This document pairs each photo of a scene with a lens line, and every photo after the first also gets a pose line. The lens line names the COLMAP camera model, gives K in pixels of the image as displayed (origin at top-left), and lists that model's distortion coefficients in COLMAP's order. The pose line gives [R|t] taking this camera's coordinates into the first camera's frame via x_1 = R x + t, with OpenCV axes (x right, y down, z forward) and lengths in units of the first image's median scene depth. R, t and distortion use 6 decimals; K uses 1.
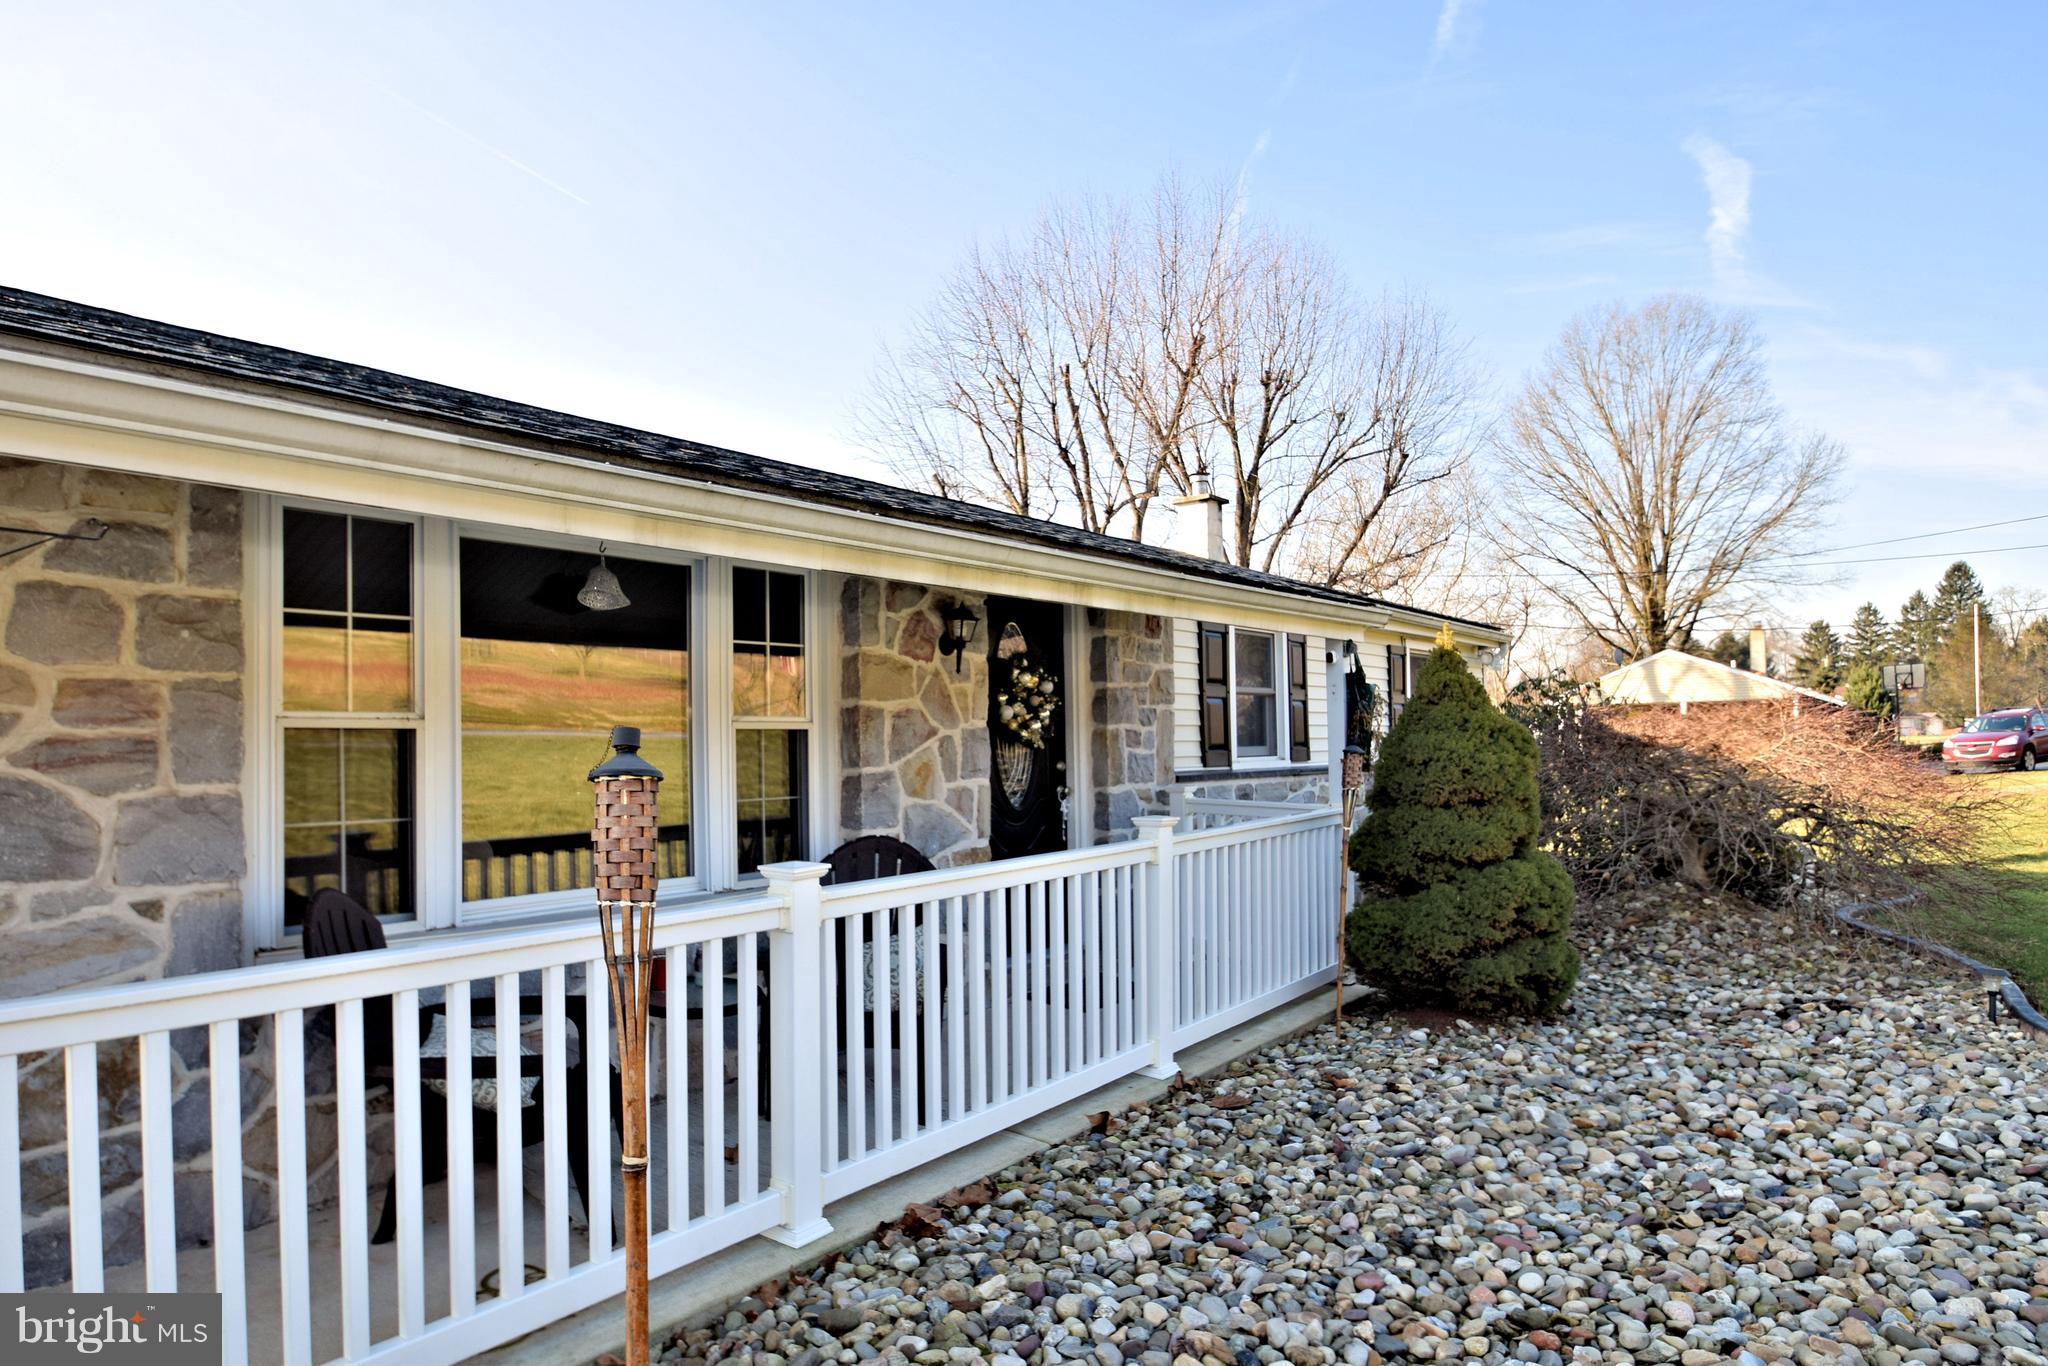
lens RADIAL K [[1205.2, 0, 979.3], [0, 1205.2, 733.3], [0, 0, 1]] dist [-0.037233, 0.000935]
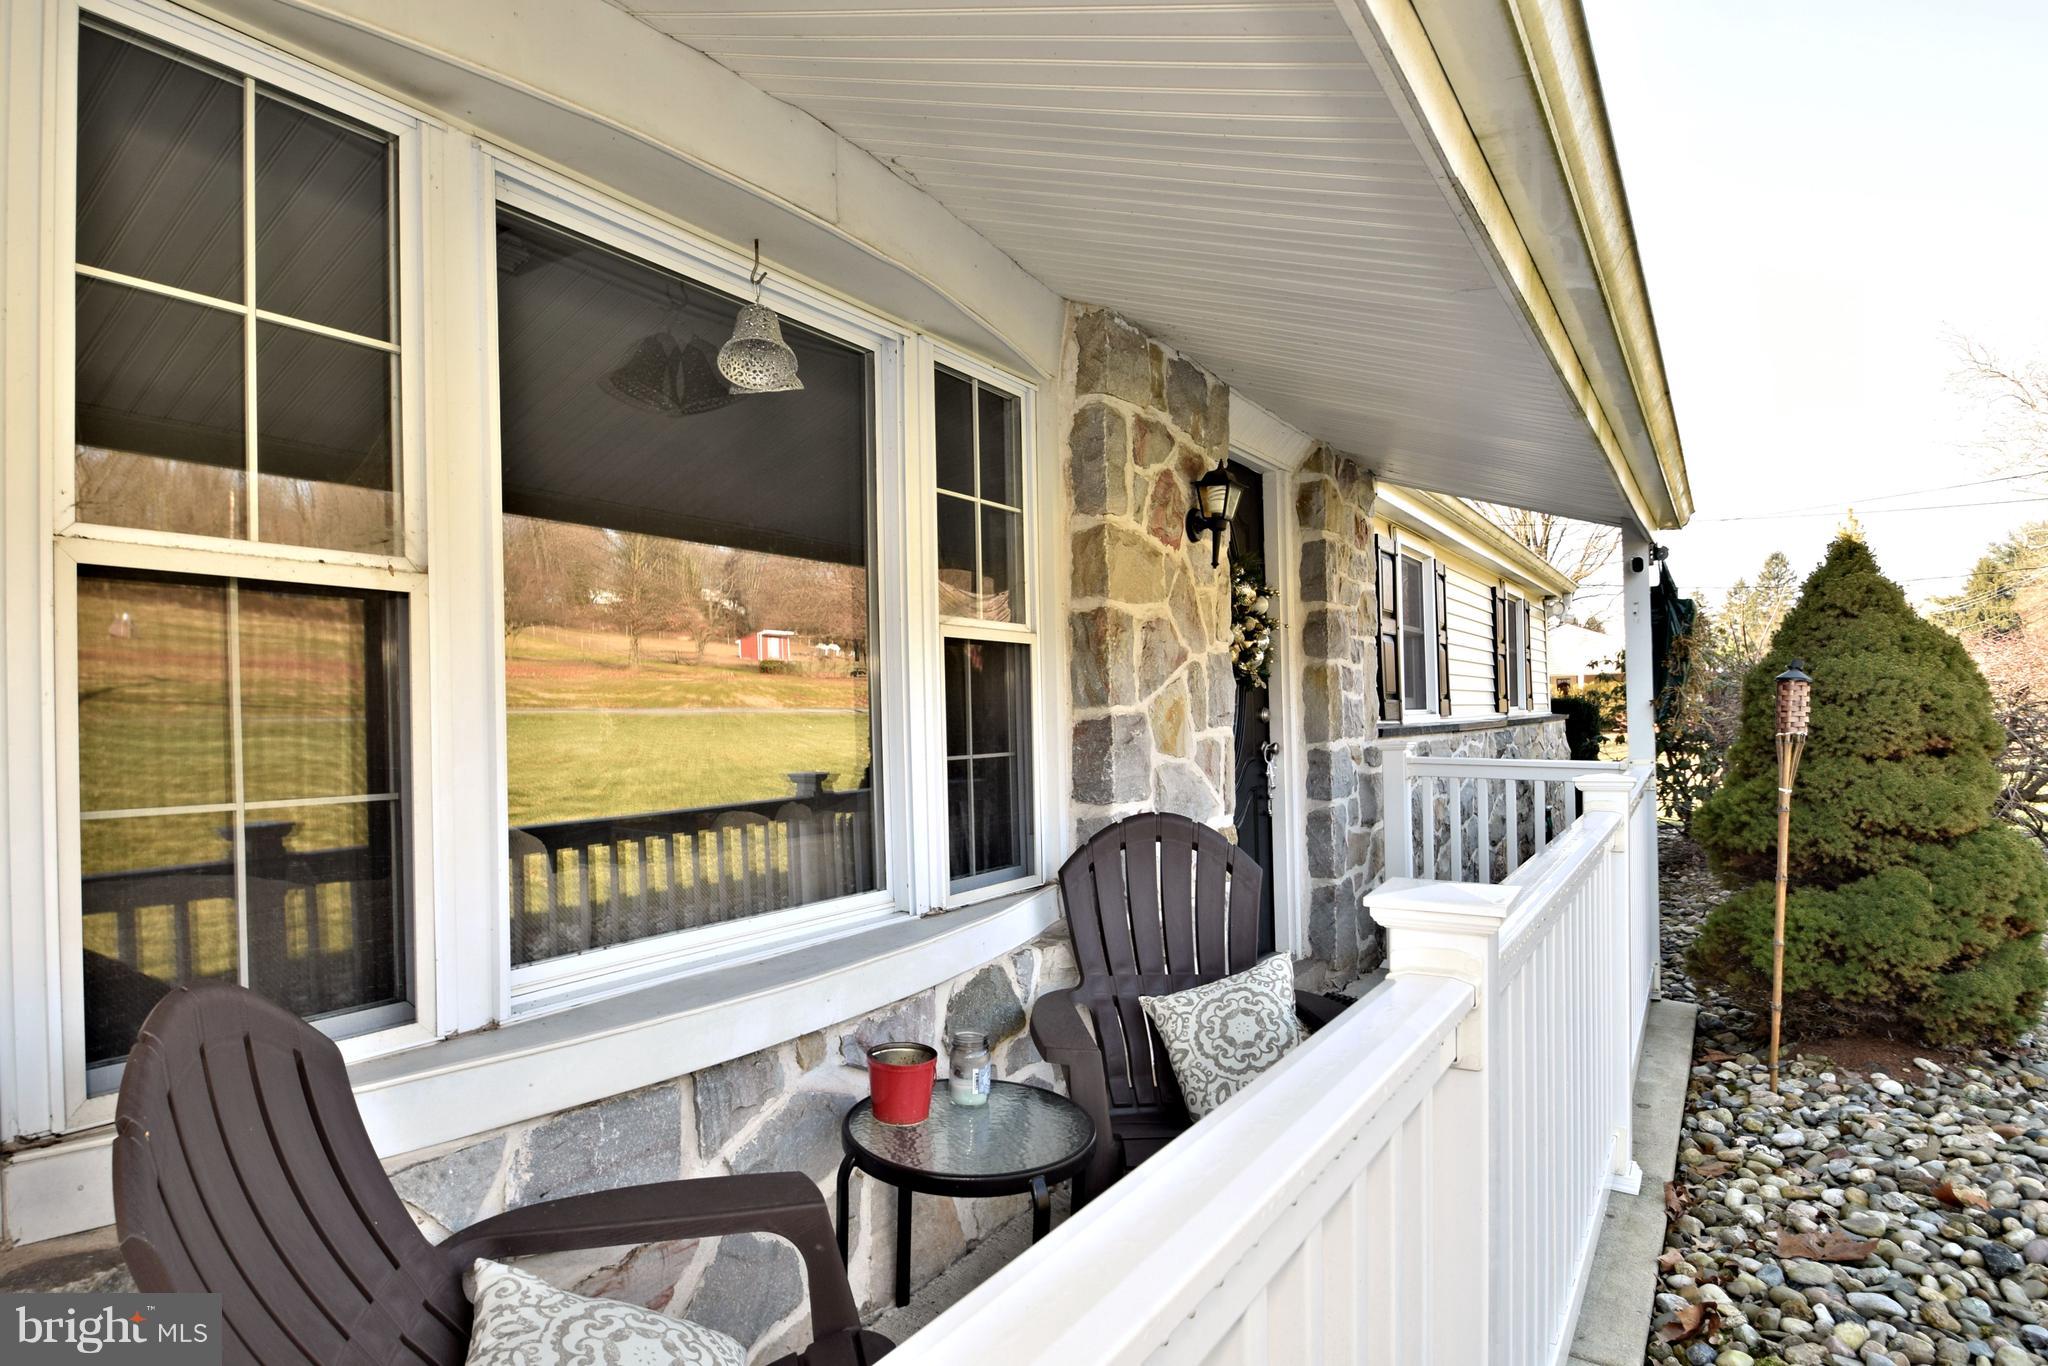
lens RADIAL K [[1130.8, 0, 978.6], [0, 1130.8, 718.1], [0, 0, 1]] dist [-0.003708, -0.027206]
pose [[0.996050, -0.008619, 0.088380, -0.201189], [0.008314, 0.999958, 0.003827, 0.029521], [-0.088409, -0.003078, 0.996080, 0.380975]]
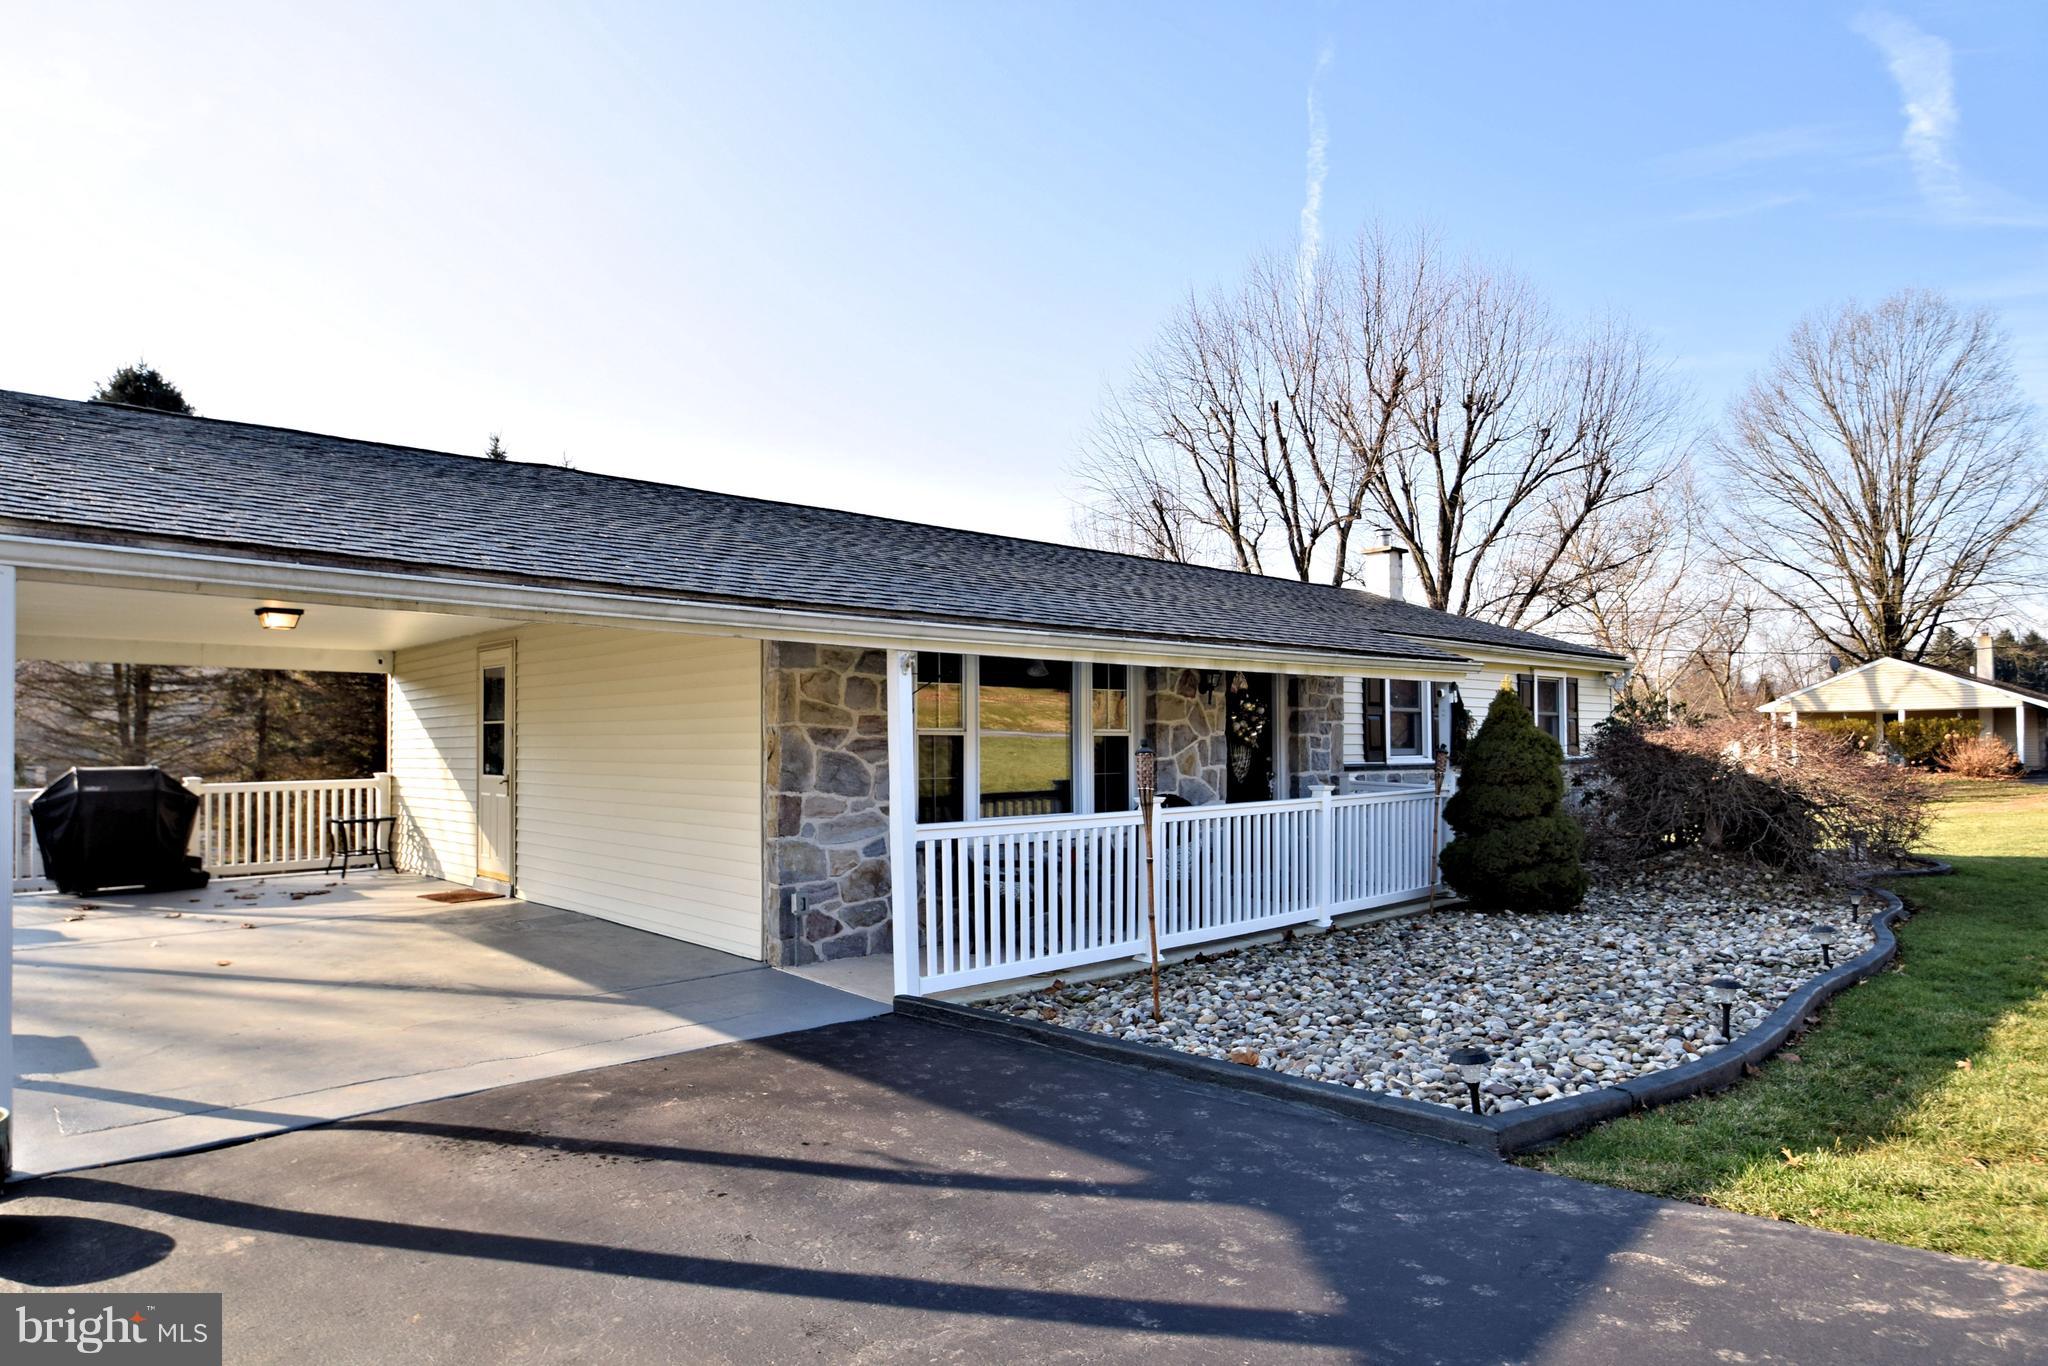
lens RADIAL K [[1205.2, 0, 979.3], [0, 1205.2, 733.3], [0, 0, 1]] dist [-0.037233, 0.000935]
pose [[0.985937, 0.008306, -0.166910, -0.054638], [-0.008256, 0.999965, 0.000995, -0.006893], [0.166912, 0.000397, 0.985972, -0.772493]]
